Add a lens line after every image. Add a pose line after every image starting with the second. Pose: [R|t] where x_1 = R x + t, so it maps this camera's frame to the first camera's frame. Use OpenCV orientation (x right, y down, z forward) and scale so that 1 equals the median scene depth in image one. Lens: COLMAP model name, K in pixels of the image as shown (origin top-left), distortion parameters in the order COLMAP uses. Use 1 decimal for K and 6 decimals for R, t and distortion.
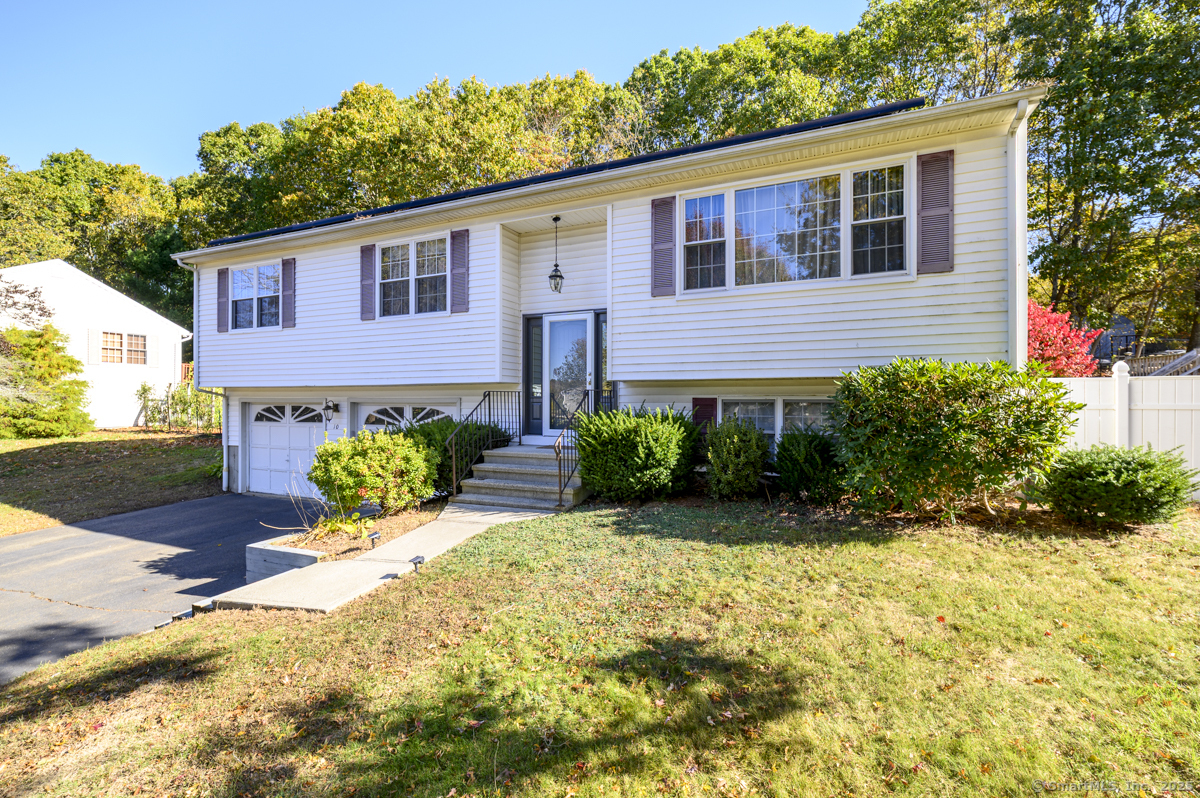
lens RADIAL K [[487.7, 0, 565.6], [0, 487.7, 403.8], [0, 0, 1]] dist [0.003243, -0.000113]
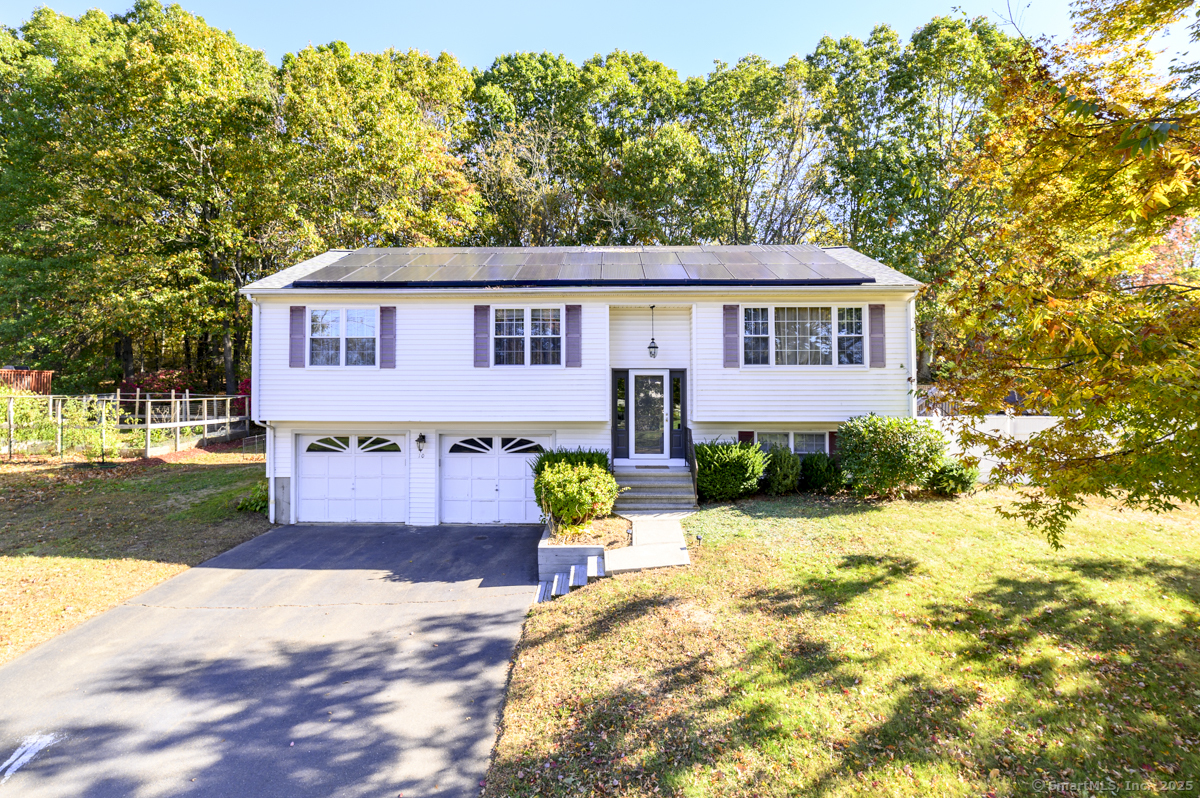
lens RADIAL K [[521.4, 0, 599.4], [0, 521.4, 400.3], [0, 0, 1]] dist [0.002784, -0.001110]
pose [[0.931513, 0.000447, 0.363707, -0.659995], [0.003495, 0.999942, -0.010180, -0.083909], [-0.363690, 0.010754, 0.931458, -0.328791]]
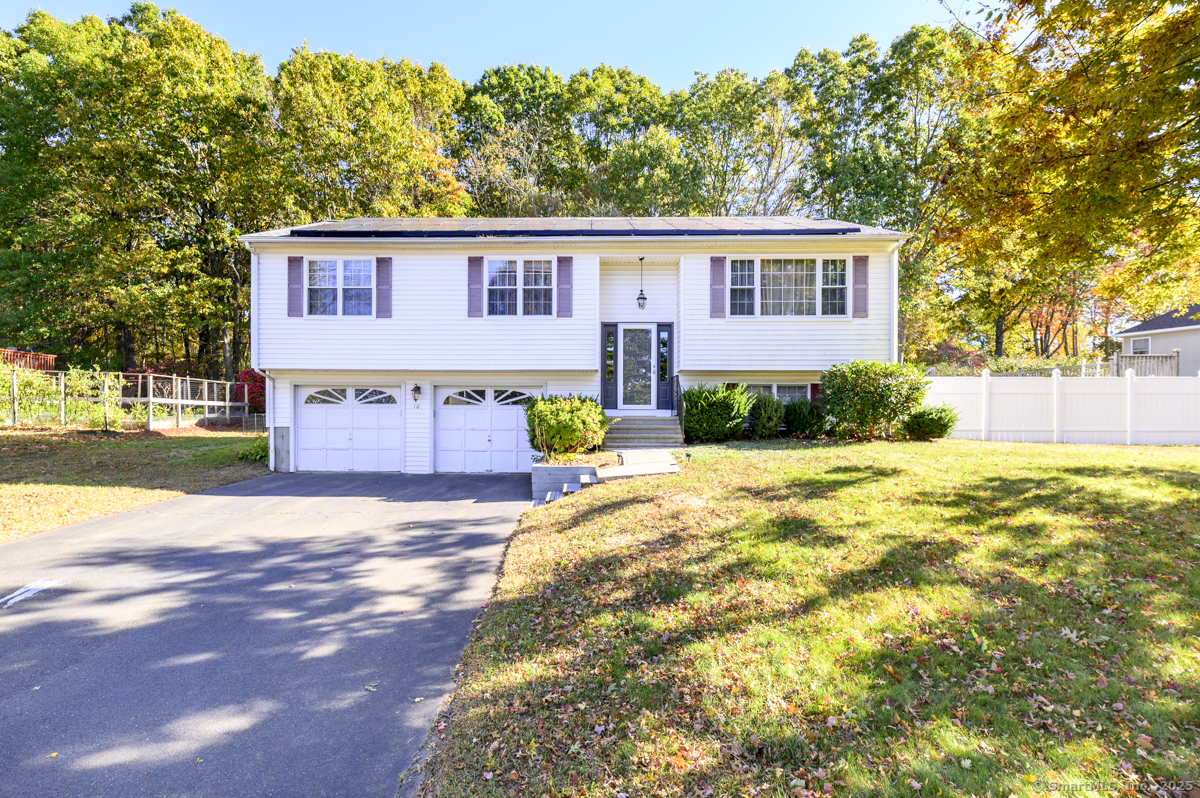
lens RADIAL K [[495.7, 0, 583.9], [0, 495.7, 419.1], [0, 0, 1]] dist [0.009566, 0.000211]
pose [[0.930801, -0.000515, 0.365526, -0.667510], [-0.003365, 0.999945, 0.009977, 0.080447], [-0.365511, -0.010516, 0.930748, -0.300300]]
